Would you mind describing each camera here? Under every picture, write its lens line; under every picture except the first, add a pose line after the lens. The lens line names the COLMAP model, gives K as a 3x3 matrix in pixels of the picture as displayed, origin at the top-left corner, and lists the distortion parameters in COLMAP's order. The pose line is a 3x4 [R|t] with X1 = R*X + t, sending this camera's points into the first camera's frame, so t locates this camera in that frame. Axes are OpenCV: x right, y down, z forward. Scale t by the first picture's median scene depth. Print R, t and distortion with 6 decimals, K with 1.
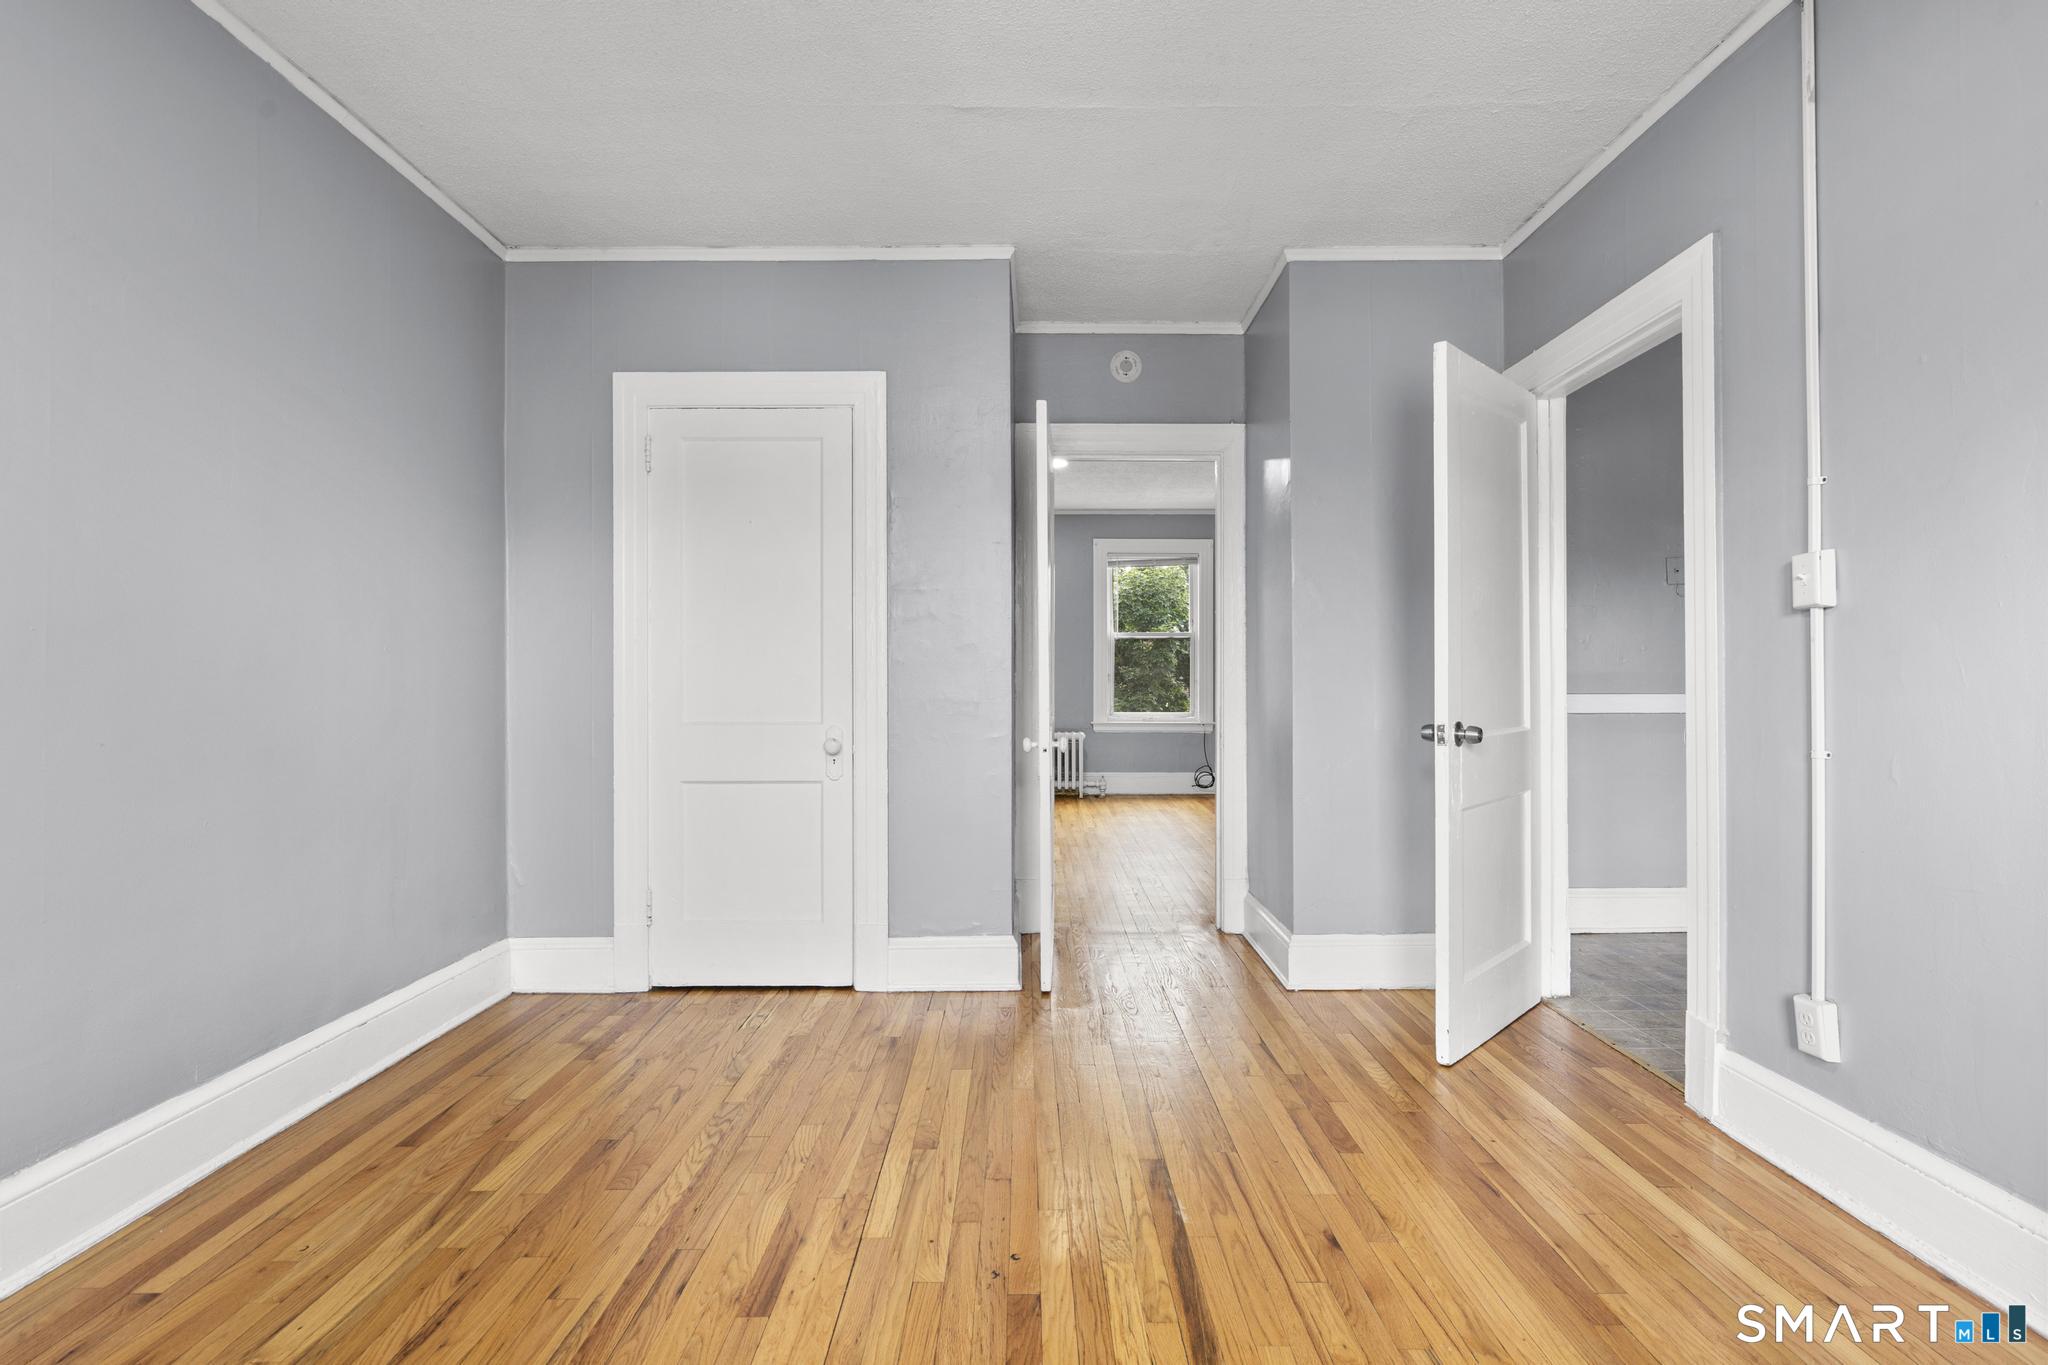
lens RADIAL K [[922.3, 0, 1030.0], [0, 922.3, 681.8], [0, 0, 1]] dist [-0.009081, 0.005231]
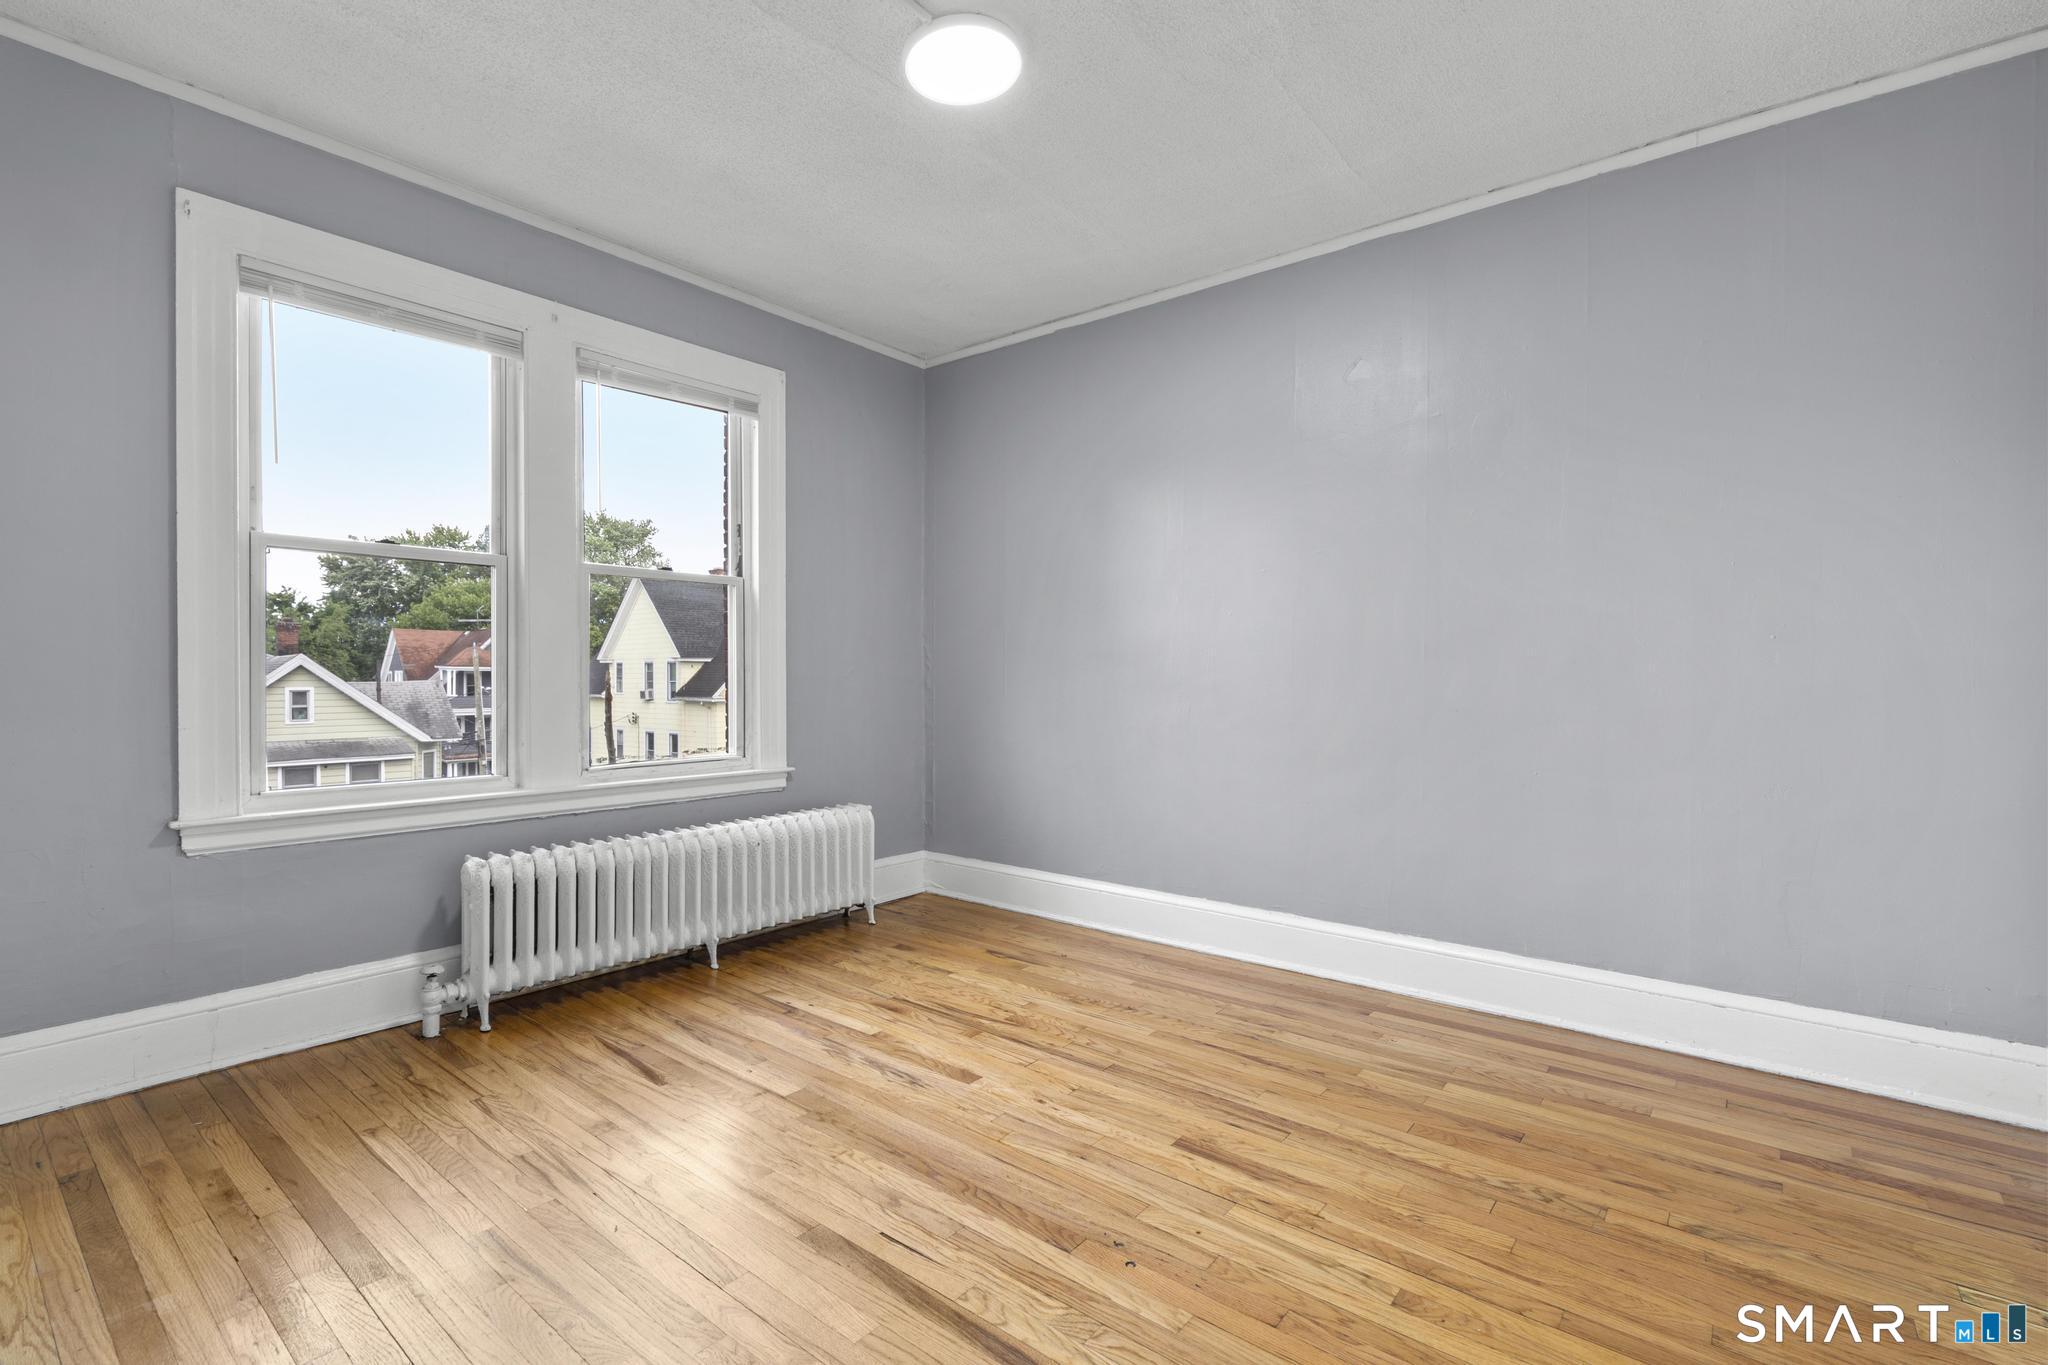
lens RADIAL K [[922.3, 0, 1030.0], [0, 922.3, 681.8], [0, 0, 1]] dist [-0.009081, 0.005231]
pose [[-0.631762, 0.009370, -0.775105, 0.577332], [0.003931, 0.999953, 0.008883, 0.000095], [0.775152, 0.002565, -0.631769, 1.105391]]
